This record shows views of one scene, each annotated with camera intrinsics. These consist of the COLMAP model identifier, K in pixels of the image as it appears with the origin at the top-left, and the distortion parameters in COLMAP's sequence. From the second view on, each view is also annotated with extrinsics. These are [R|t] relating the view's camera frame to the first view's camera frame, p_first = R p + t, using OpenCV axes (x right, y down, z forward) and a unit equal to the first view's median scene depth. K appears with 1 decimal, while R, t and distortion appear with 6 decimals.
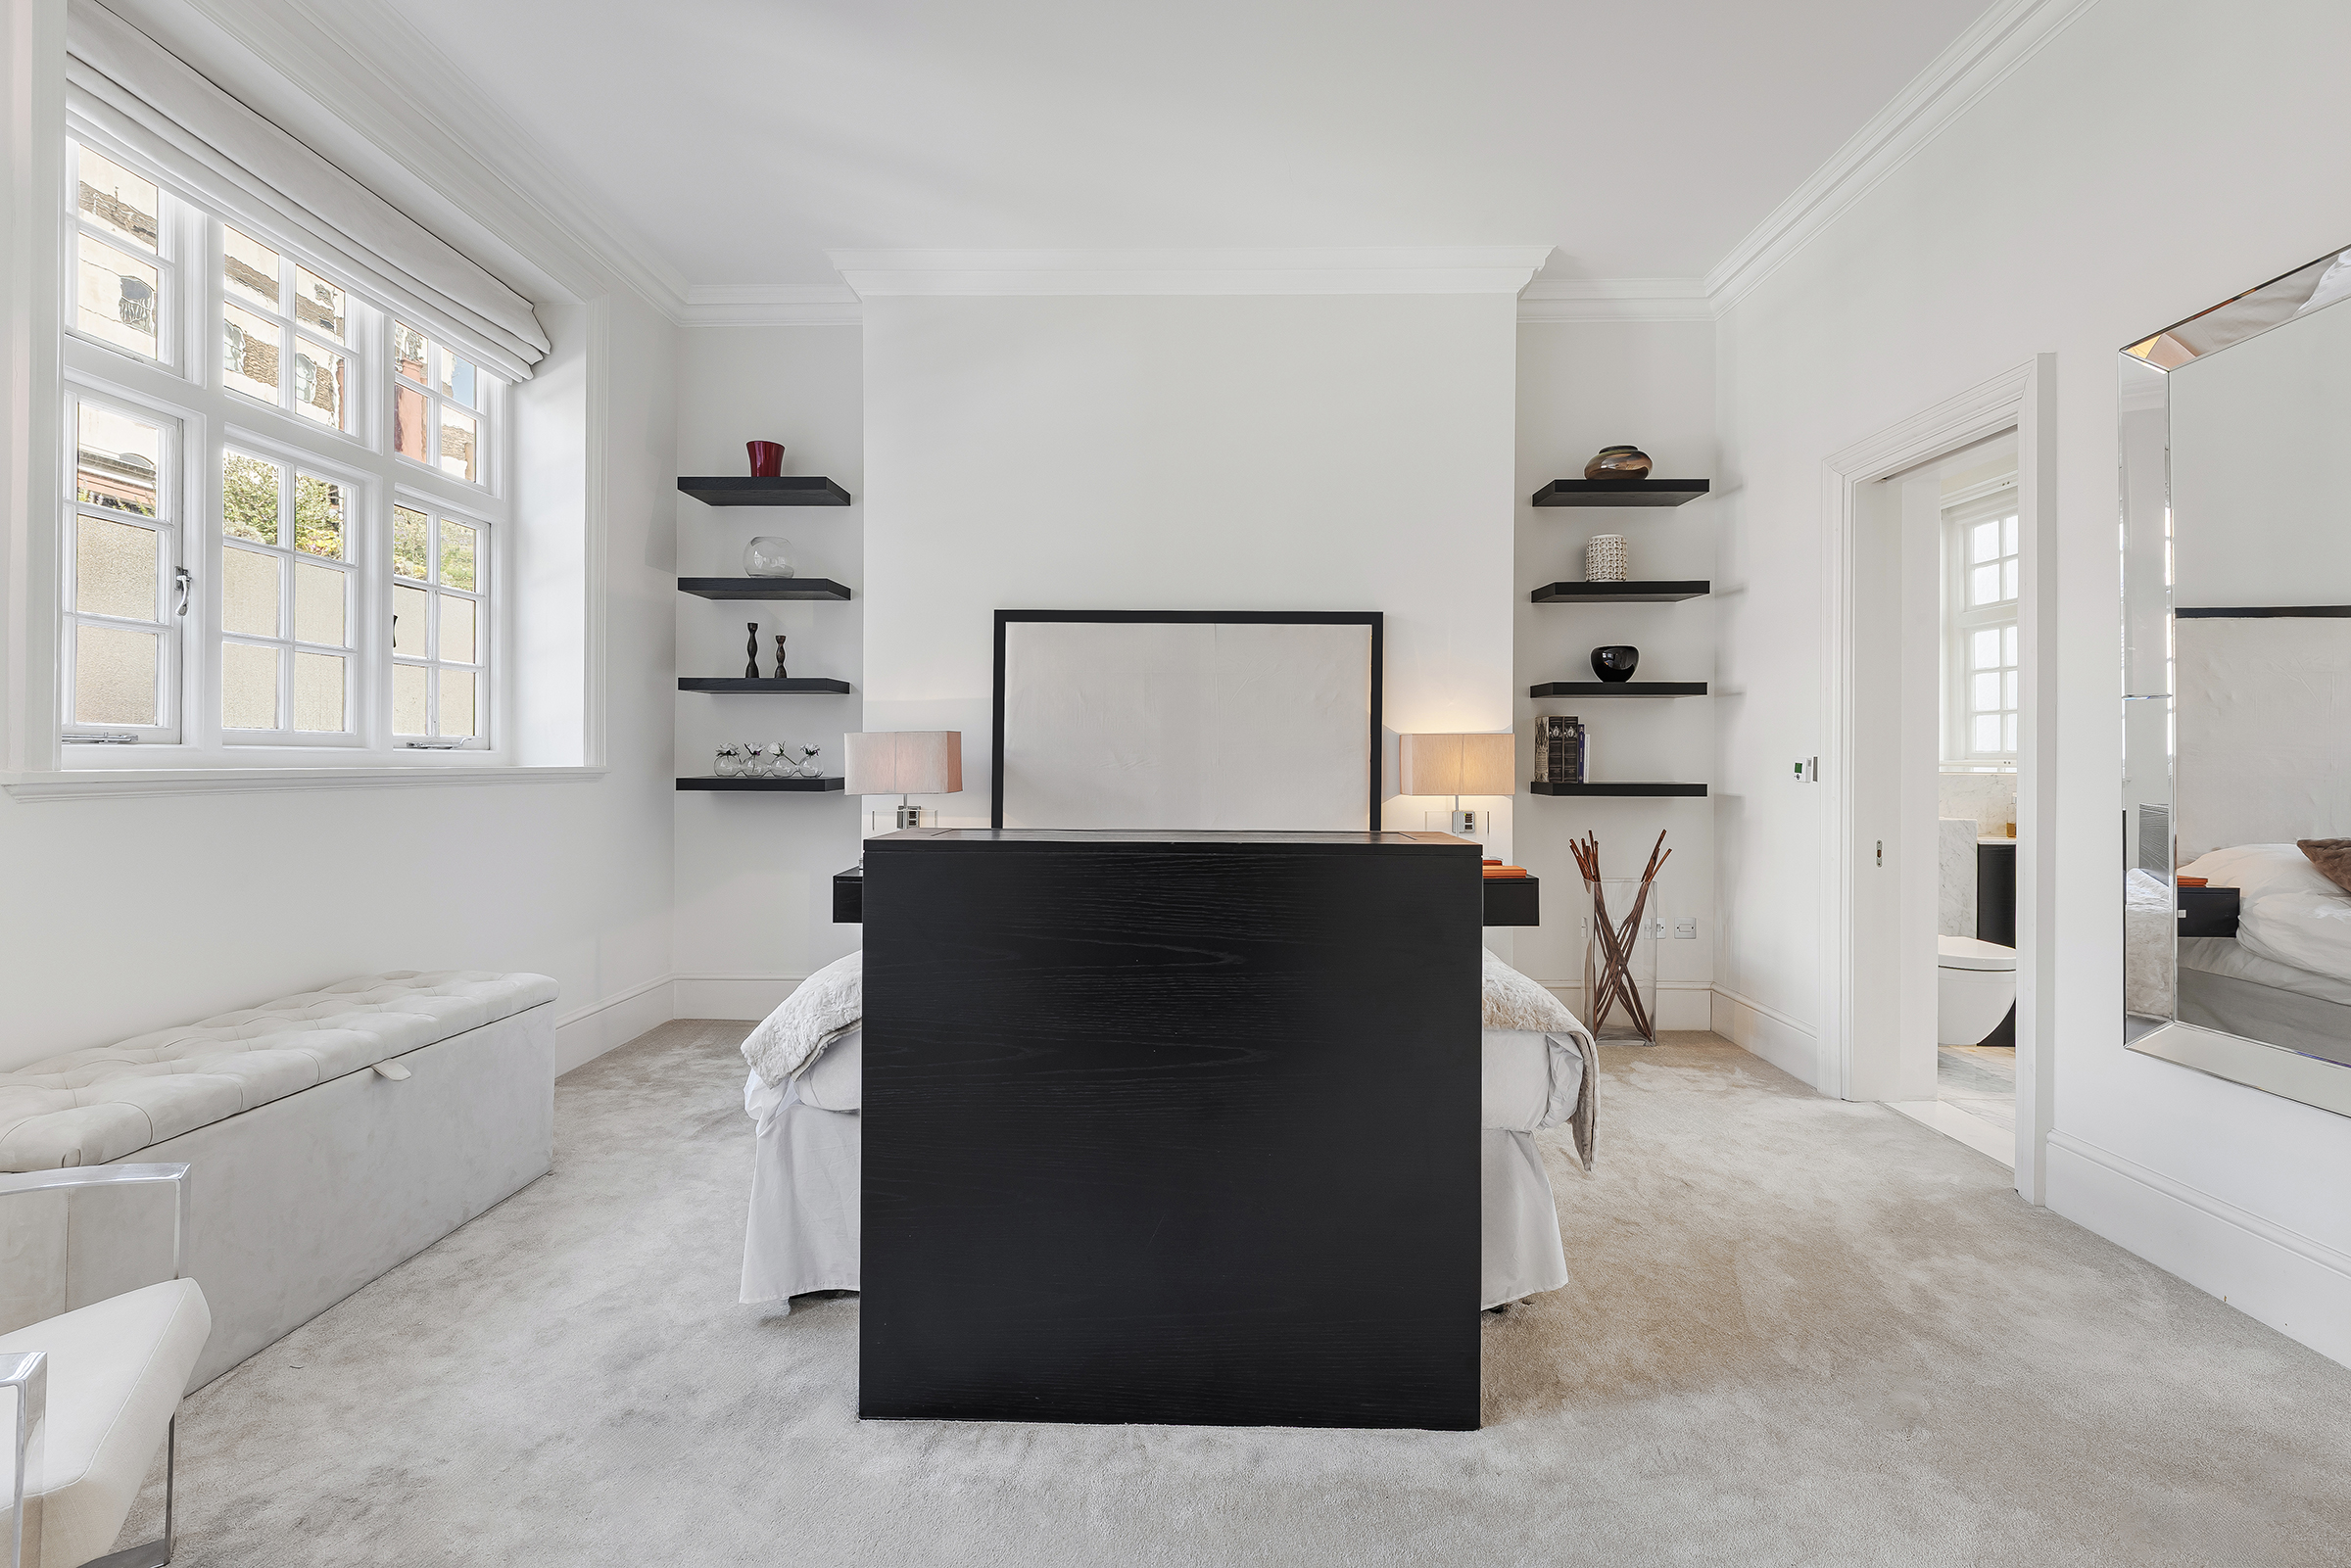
lens RADIAL K [[1063.2, 0, 1160.6], [0, 1063.2, 769.7], [0, 0, 1]] dist [0.004882, 0.000410]
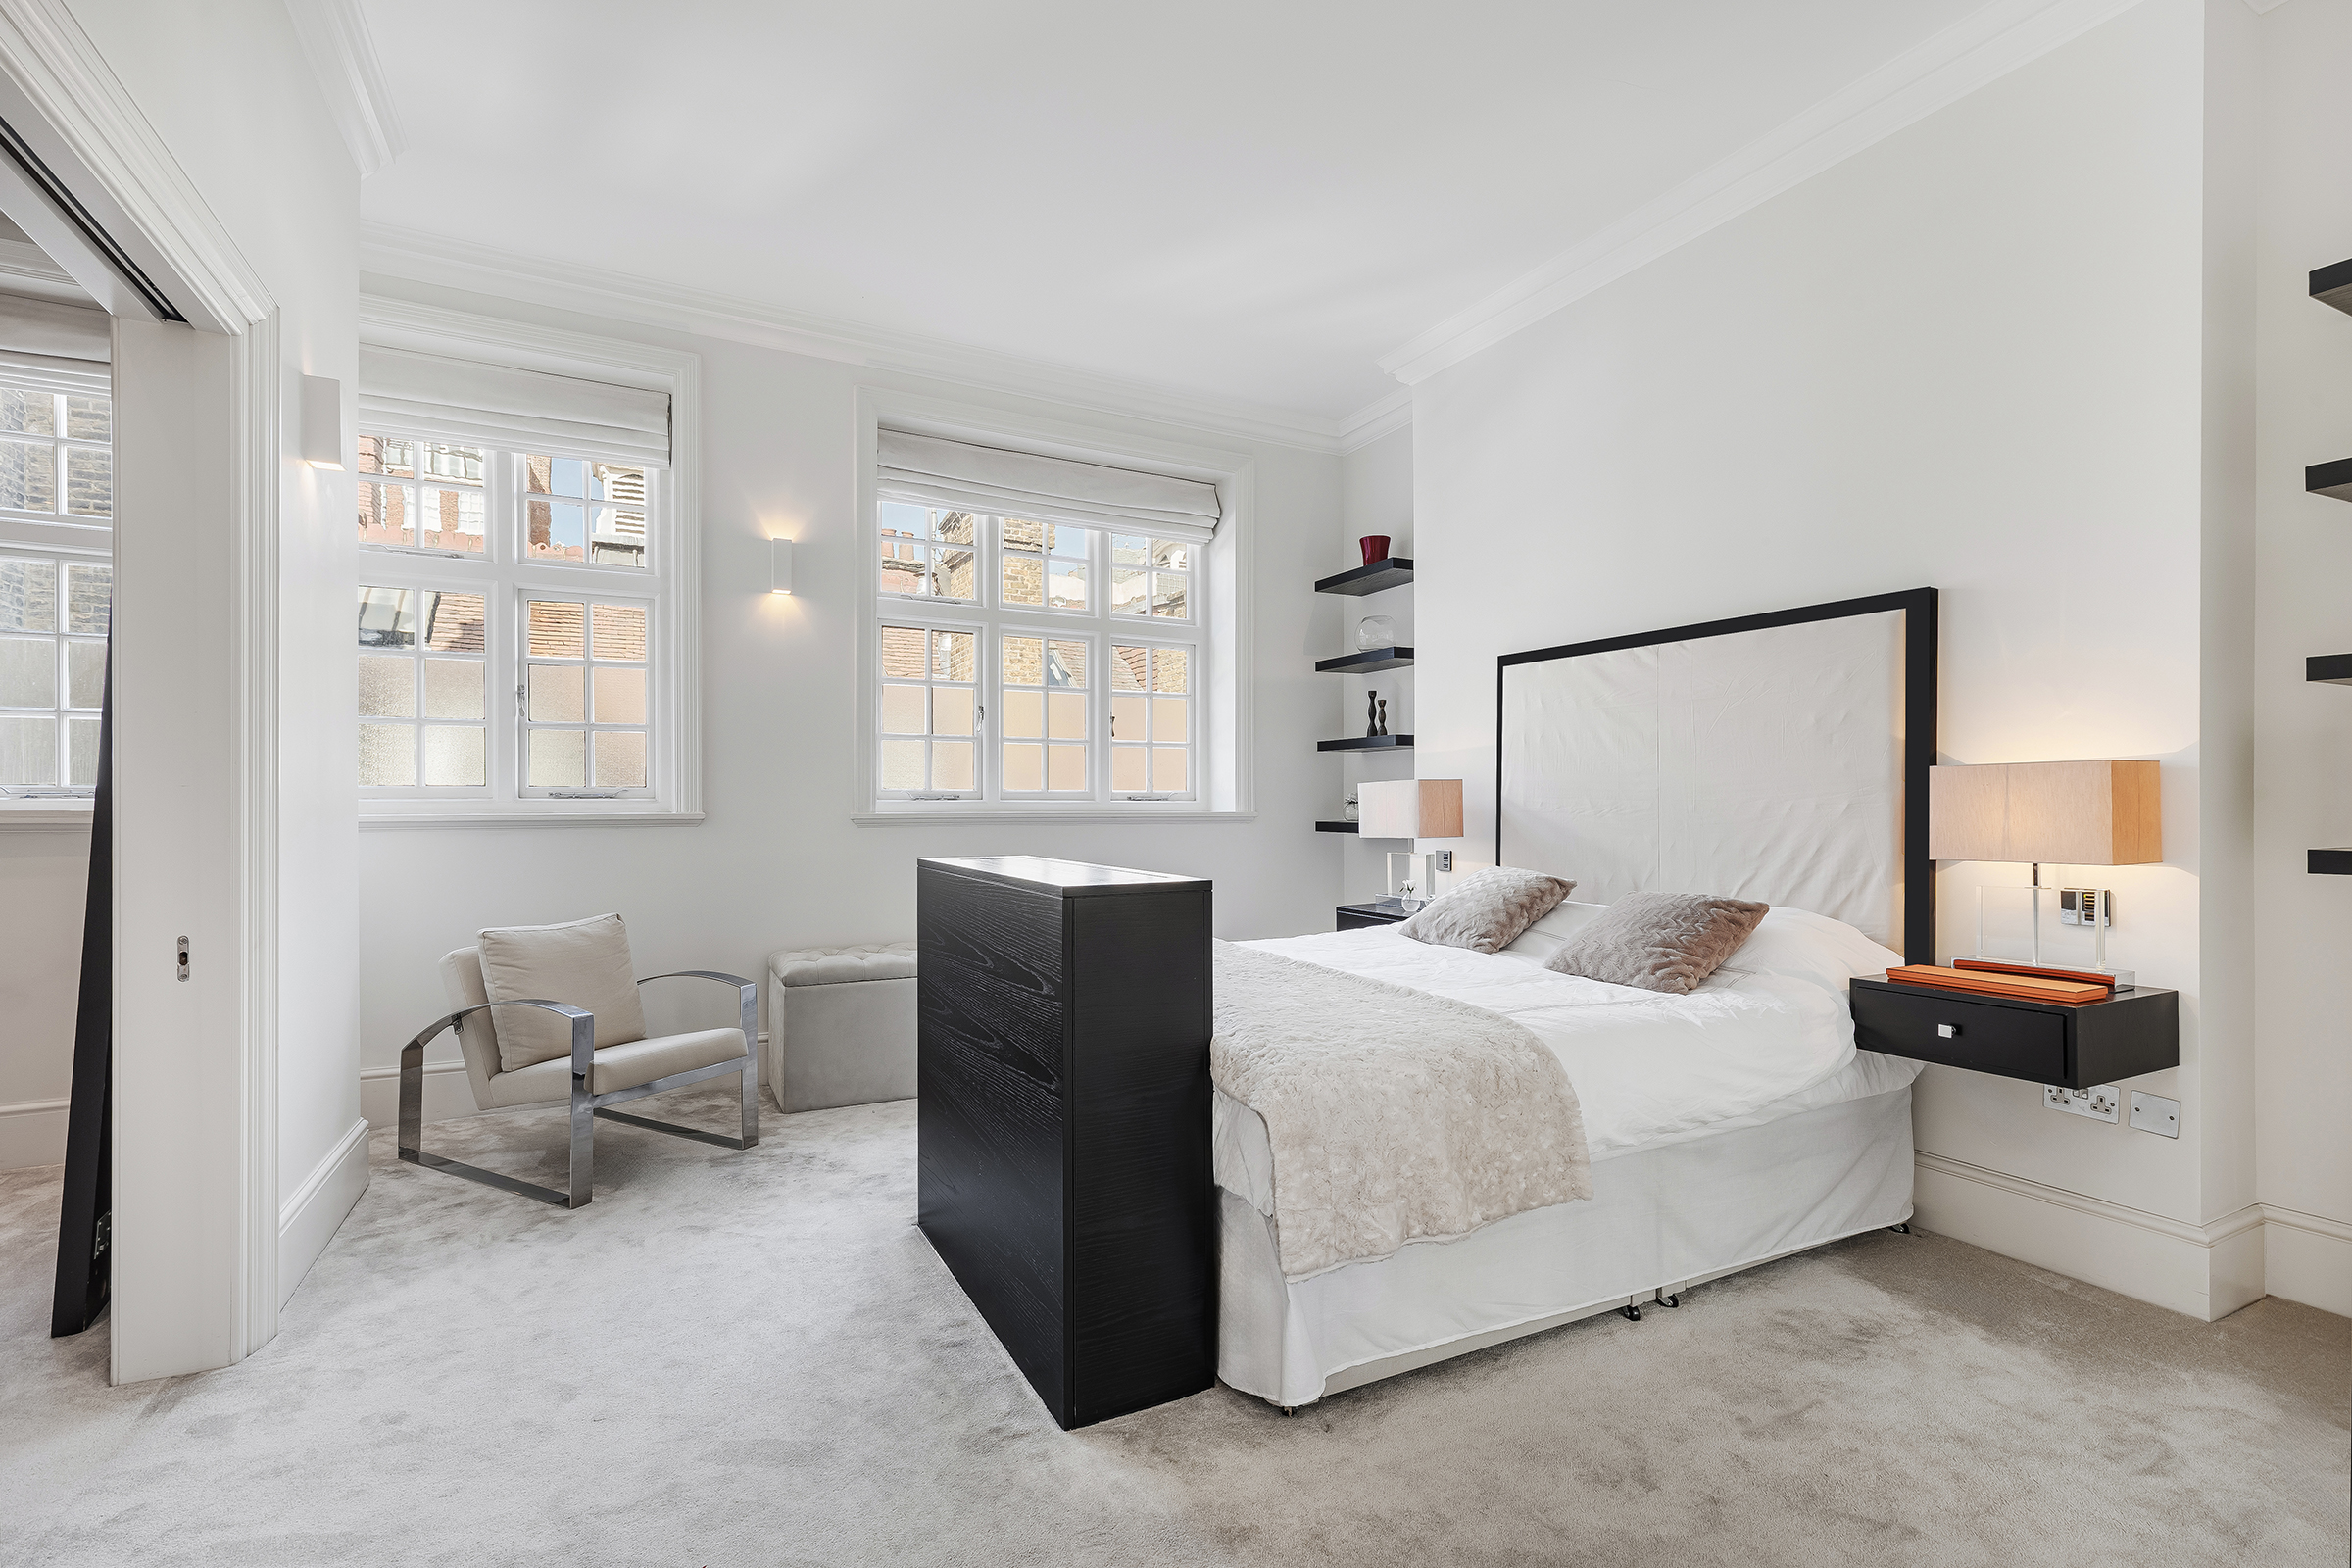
lens RADIAL K [[1063.7, 0, 1162.4], [0, 1063.7, 795.2], [0, 0, 1]] dist [0.004882, 0.000410]
pose [[0.473415, -0.011464, -0.880765, 0.617221], [-0.006426, 0.999844, -0.016468, -0.001205], [0.880816, 0.013456, 0.473267, 0.271835]]
